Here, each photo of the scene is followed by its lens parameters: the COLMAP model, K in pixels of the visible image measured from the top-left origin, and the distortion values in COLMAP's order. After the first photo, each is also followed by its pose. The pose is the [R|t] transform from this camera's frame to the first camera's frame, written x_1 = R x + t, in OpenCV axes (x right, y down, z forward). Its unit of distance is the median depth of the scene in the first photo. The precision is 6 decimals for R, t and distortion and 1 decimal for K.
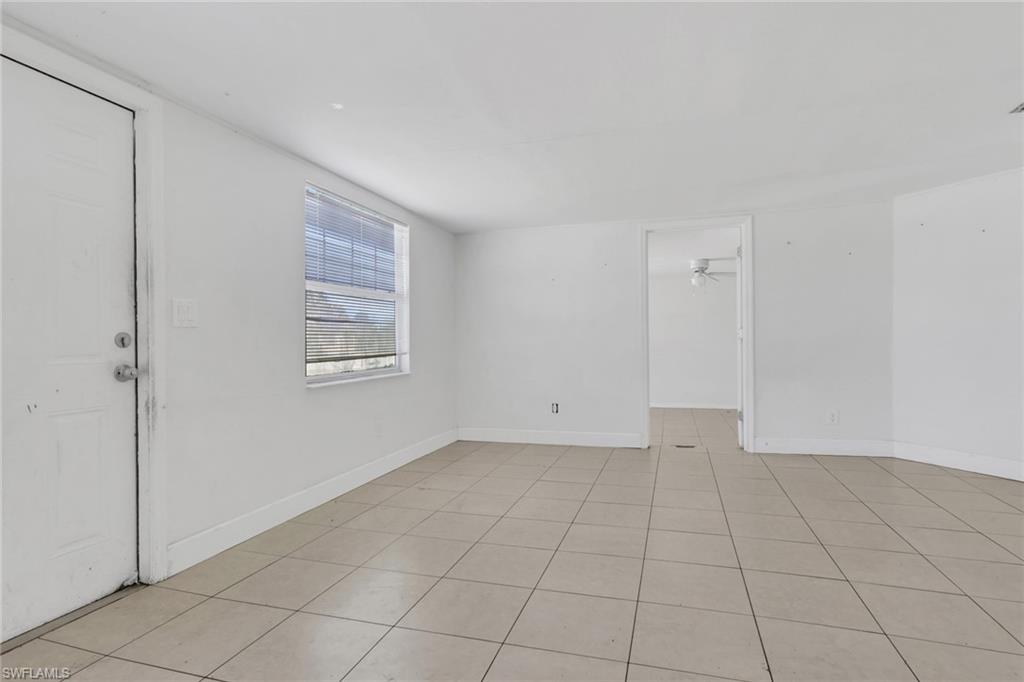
lens RADIAL K [[533.5, 0, 514.4], [0, 533.5, 341.0], [0, 0, 1]] dist [-0.010398, -0.001292]
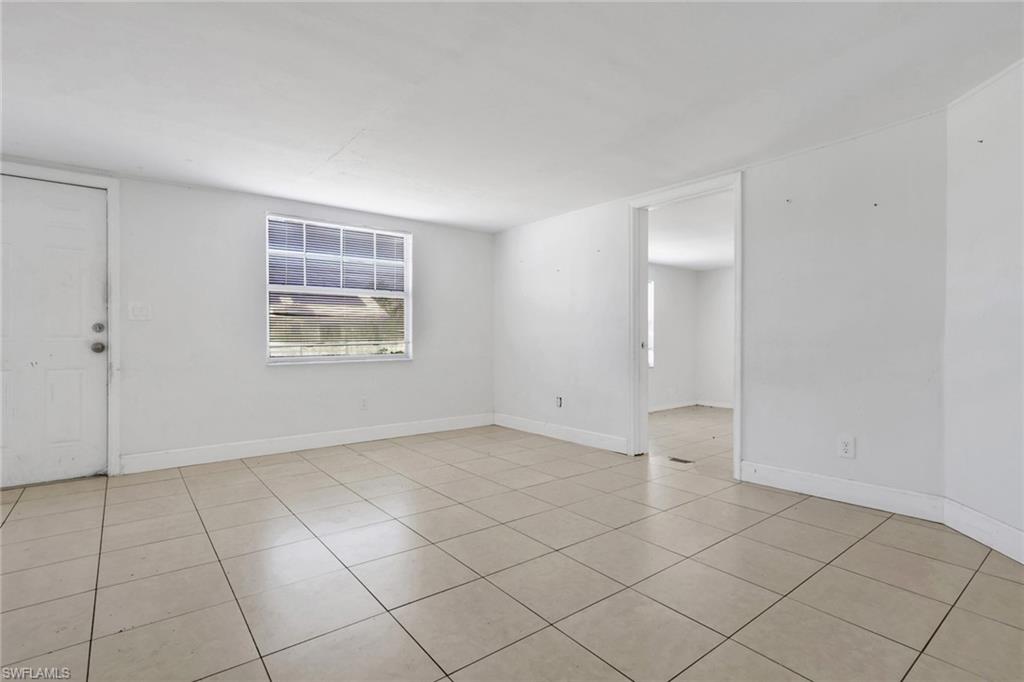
lens RADIAL K [[504.0, 0, 513.7], [0, 504.0, 338.3], [0, 0, 1]] dist [-0.001137, -0.000250]
pose [[0.817337, 0.013583, -0.575999, 0.624422], [-0.009891, 0.999906, 0.009543, 0.001407], [0.576075, -0.002103, 0.817394, 0.225168]]
